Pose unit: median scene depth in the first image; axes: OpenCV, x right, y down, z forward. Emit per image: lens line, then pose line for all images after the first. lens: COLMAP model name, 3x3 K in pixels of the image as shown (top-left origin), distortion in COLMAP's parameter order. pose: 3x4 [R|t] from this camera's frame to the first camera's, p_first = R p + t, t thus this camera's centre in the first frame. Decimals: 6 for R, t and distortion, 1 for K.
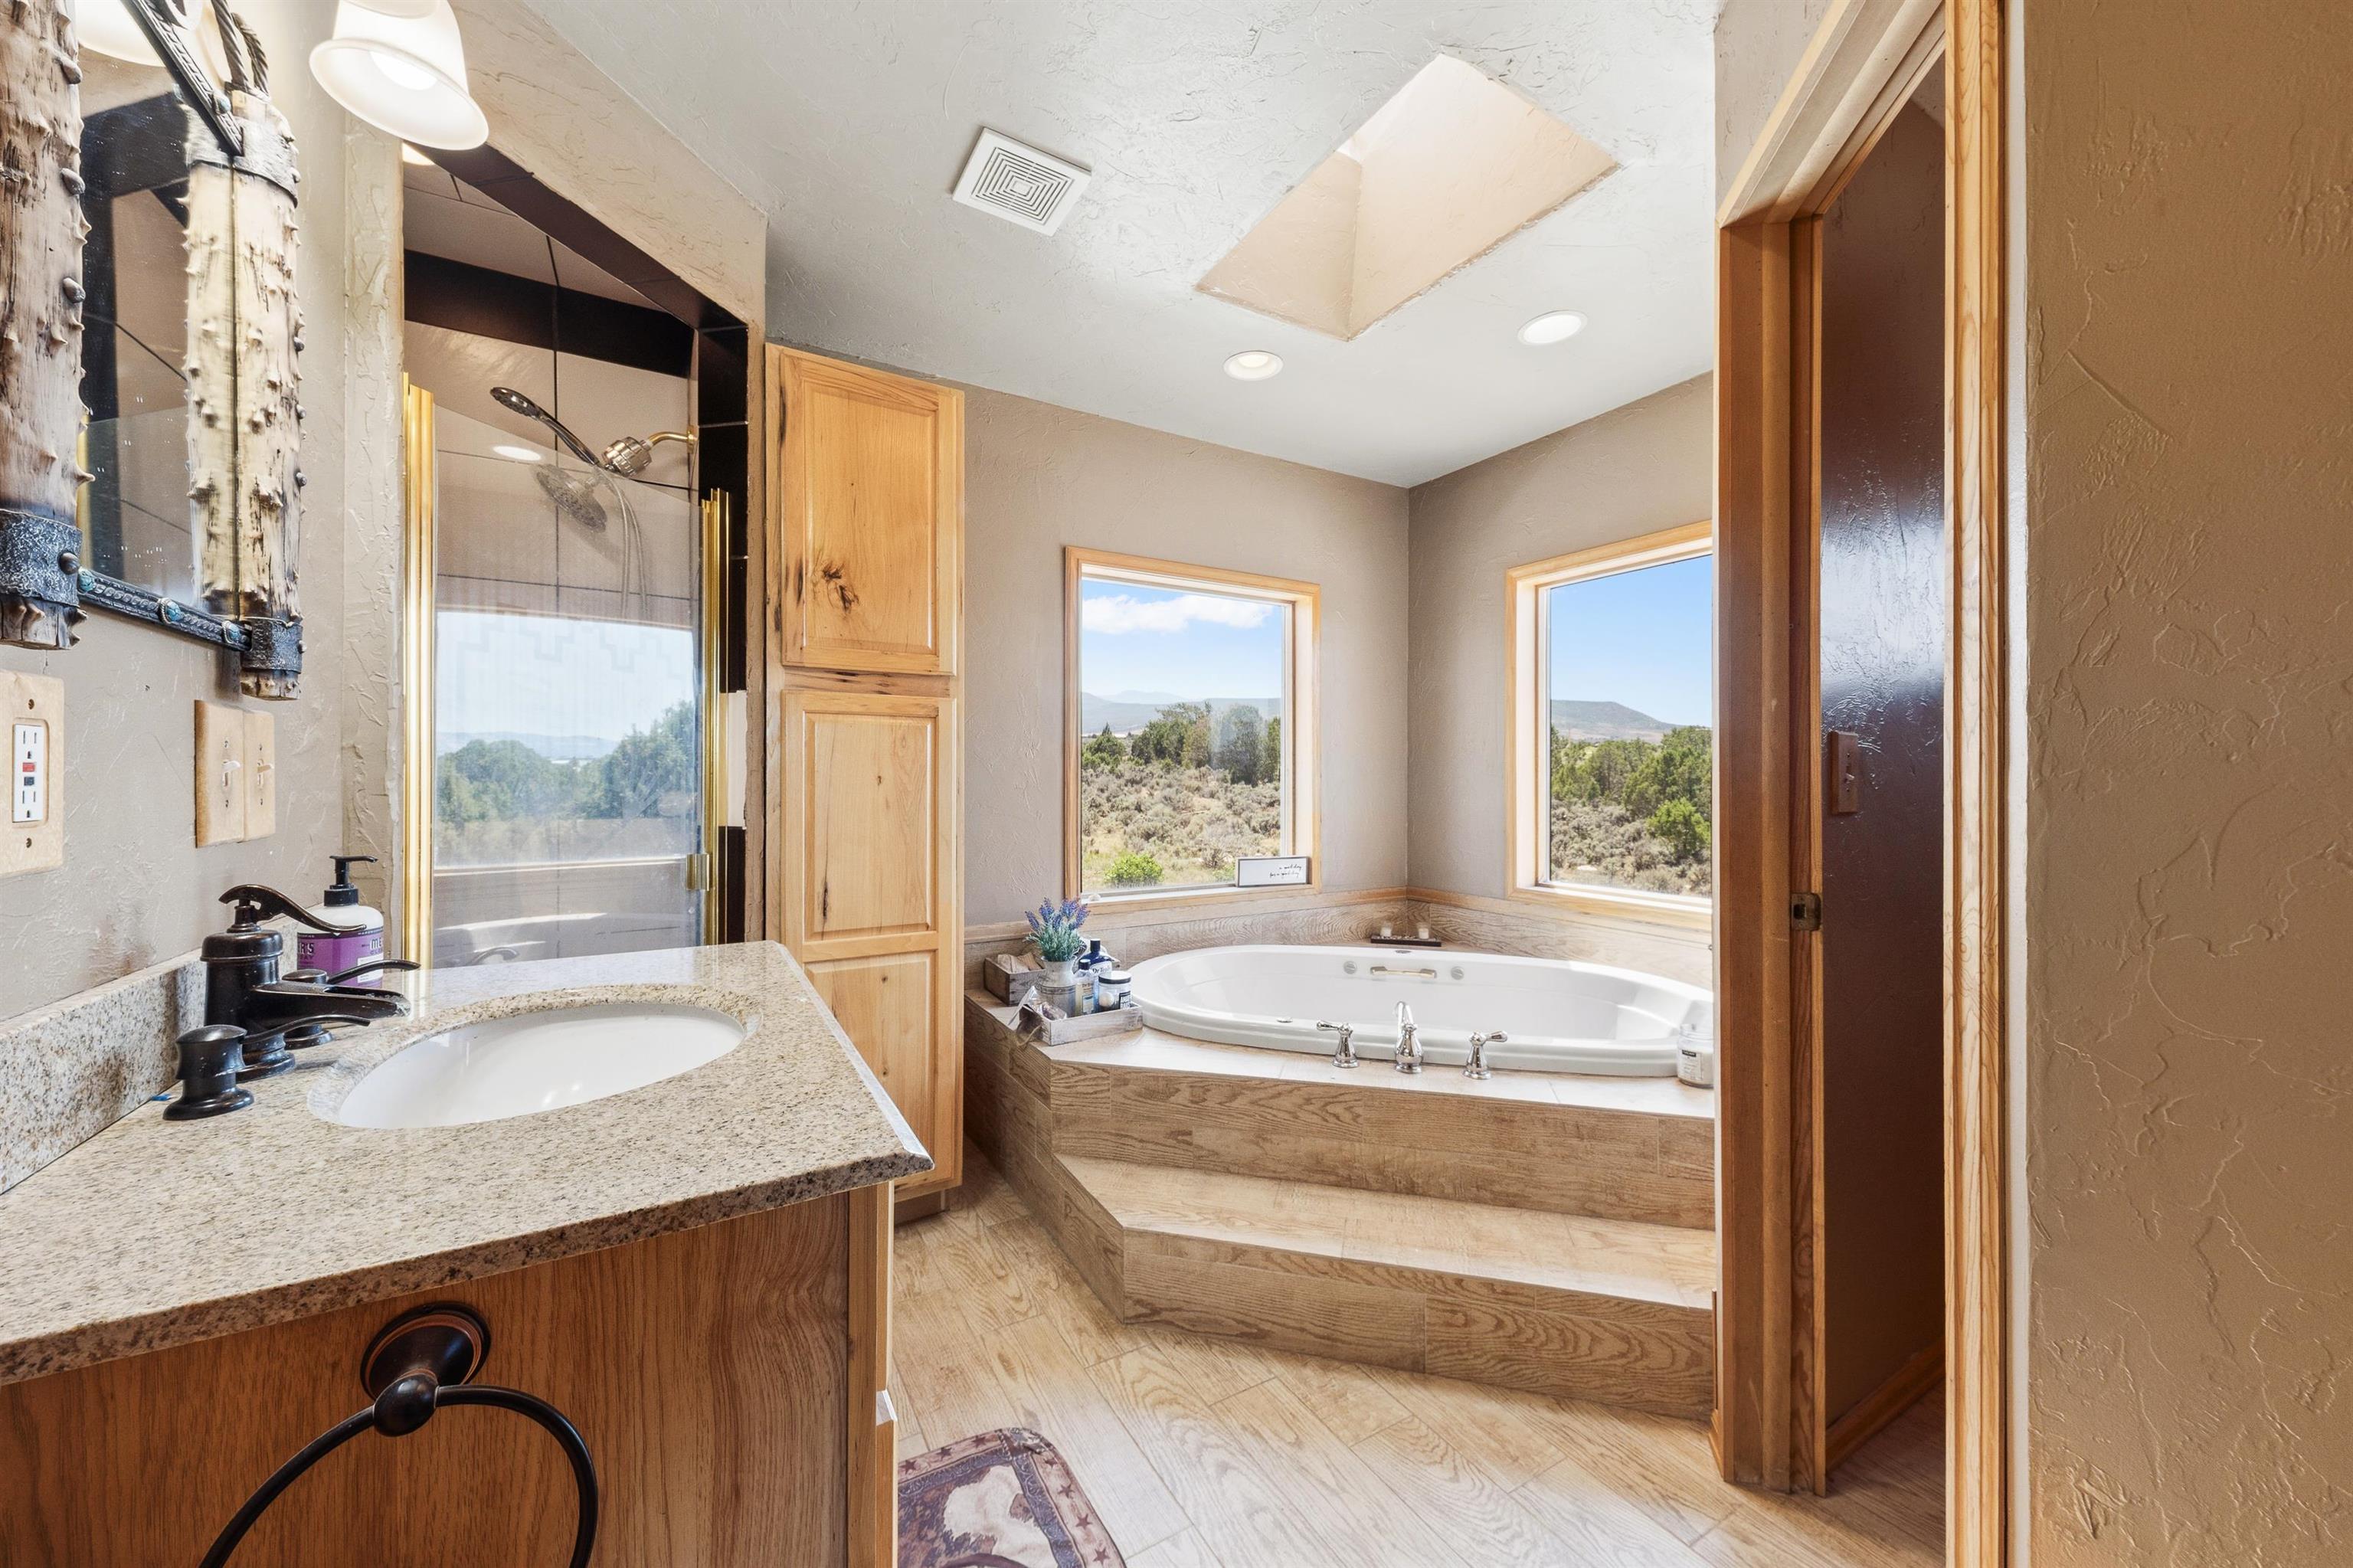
lens RADIAL K [[861.8, 0, 1185.8], [0, 861.8, 779.9], [0, 0, 1]] dist [0.005448, -0.000034]
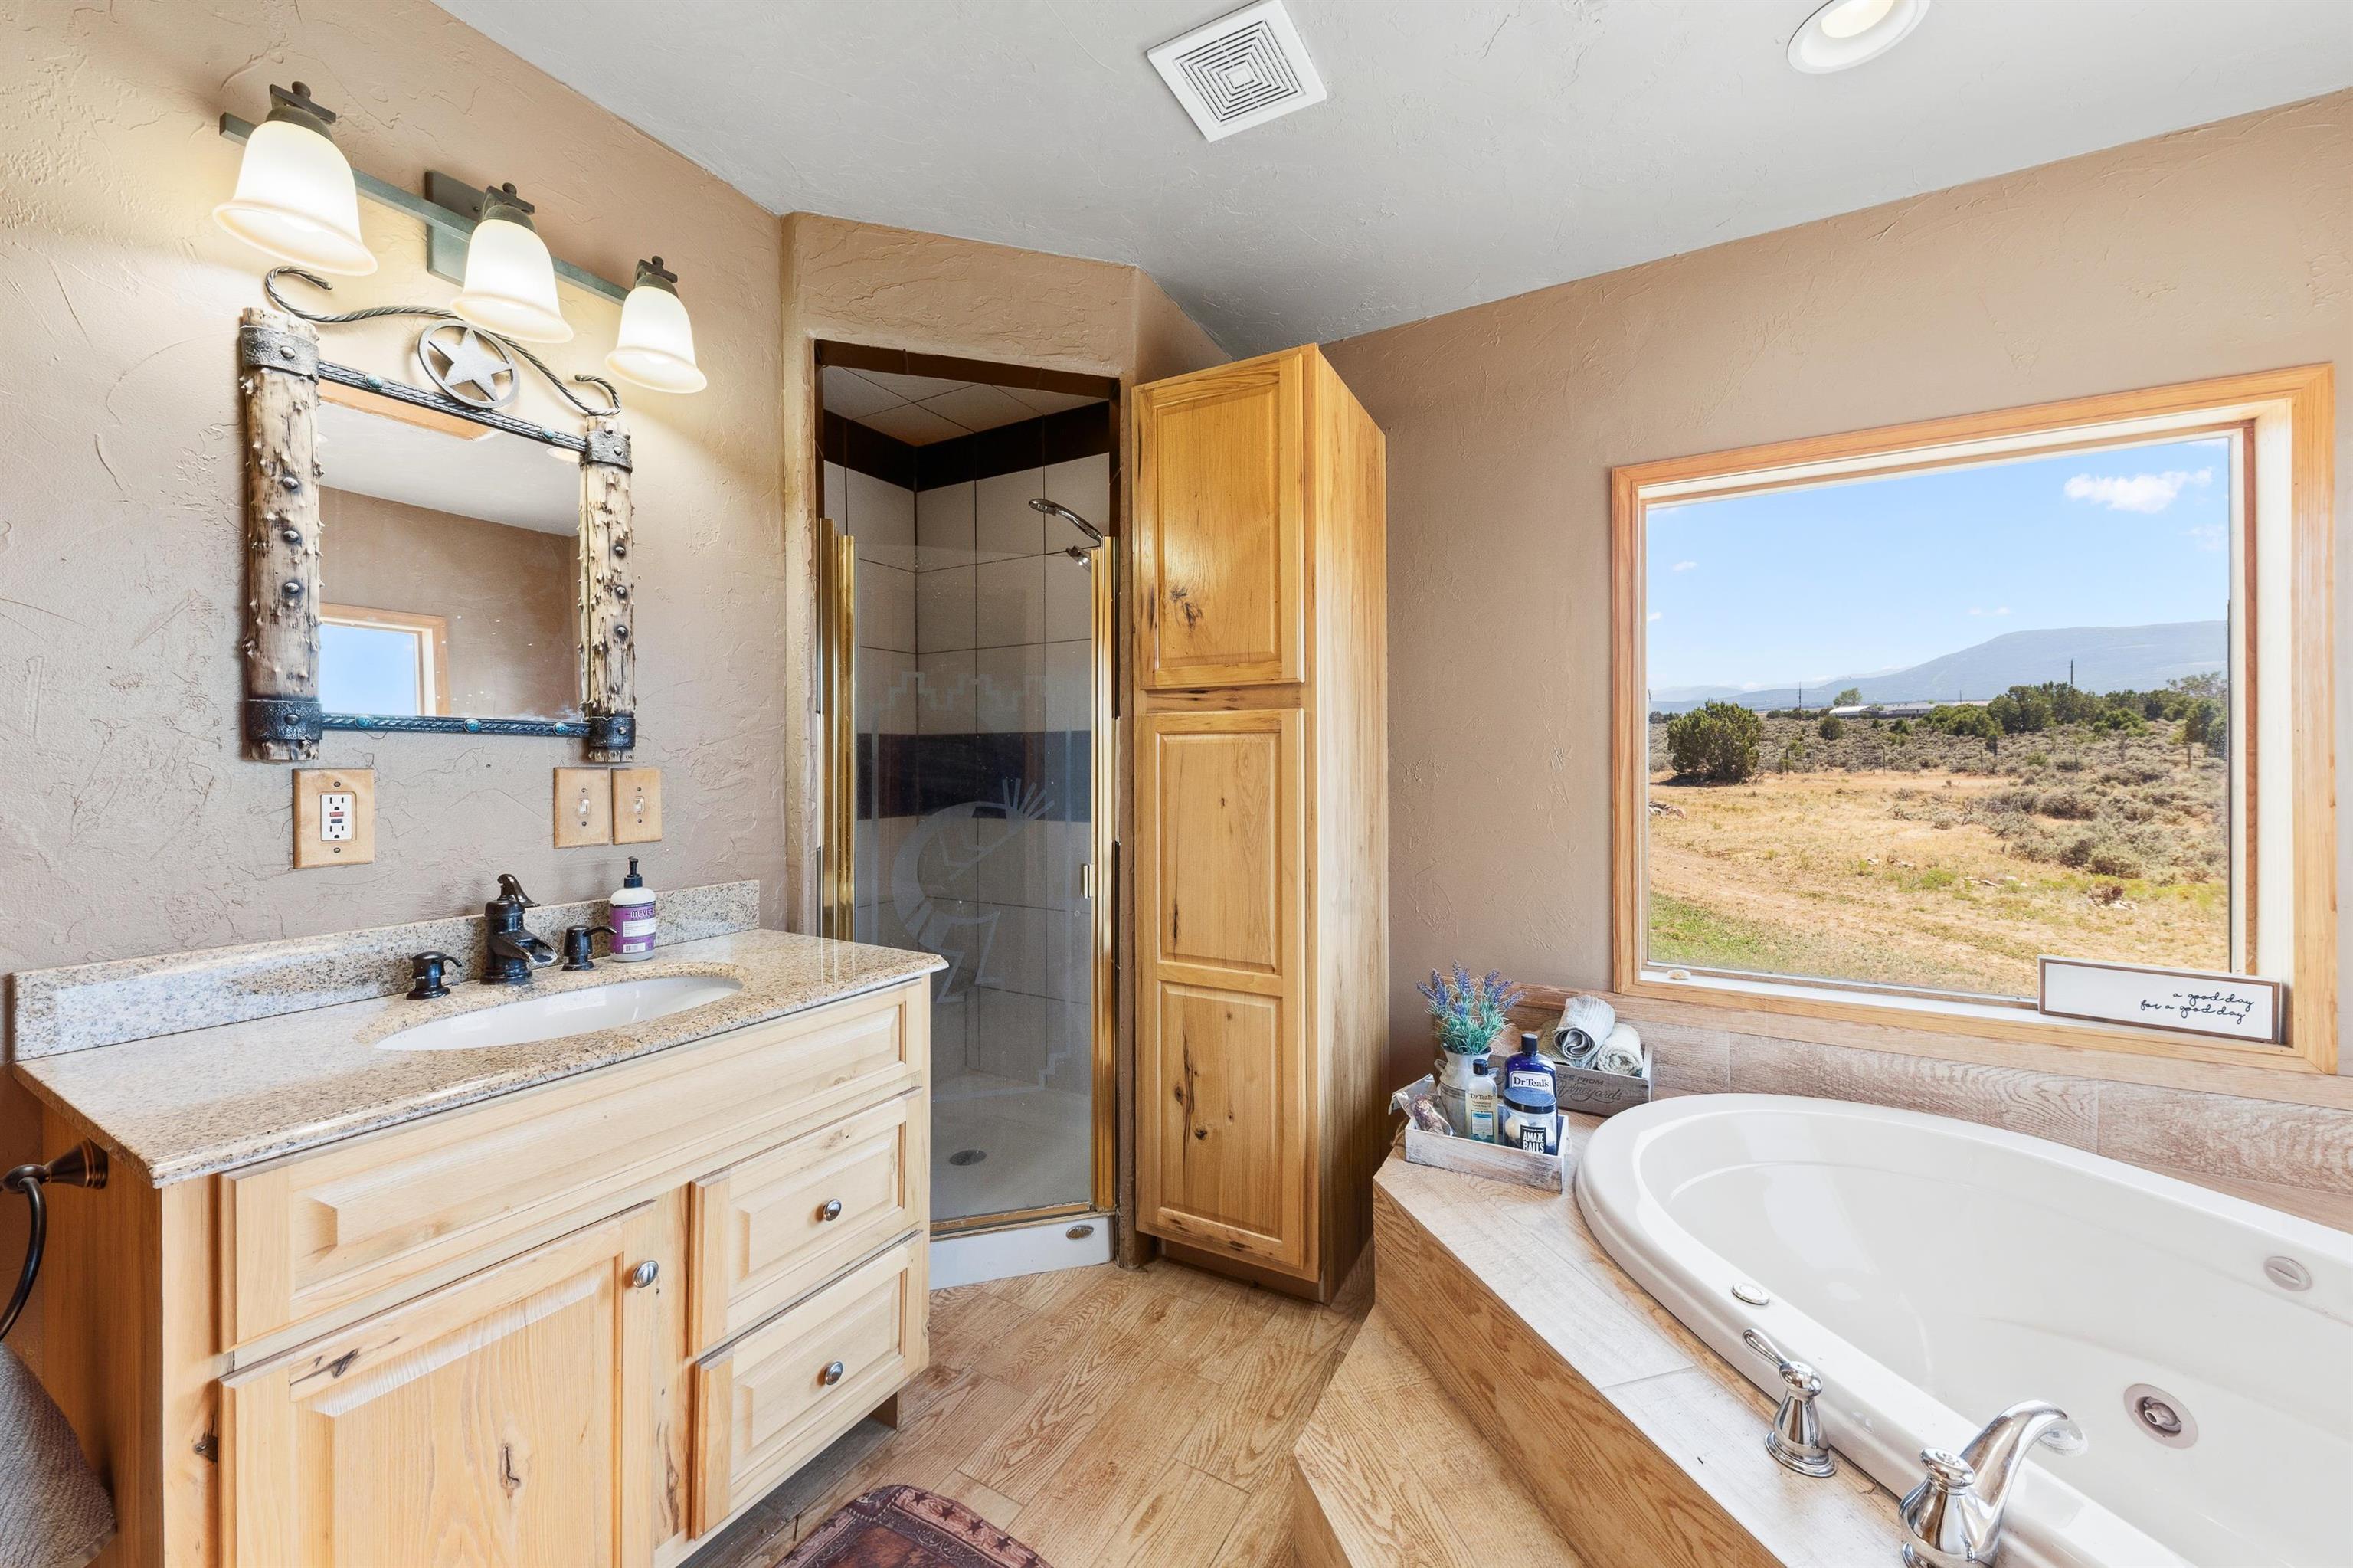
lens RADIAL K [[861.8, 0, 1183.2], [0, 861.8, 768.1], [0, 0, 1]] dist [0.005448, -0.000034]
pose [[0.496480, 0.003766, -0.868040, 0.433086], [-0.002131, 0.999993, 0.003119, -0.039665], [0.868045, 0.000301, 0.496485, 0.495995]]
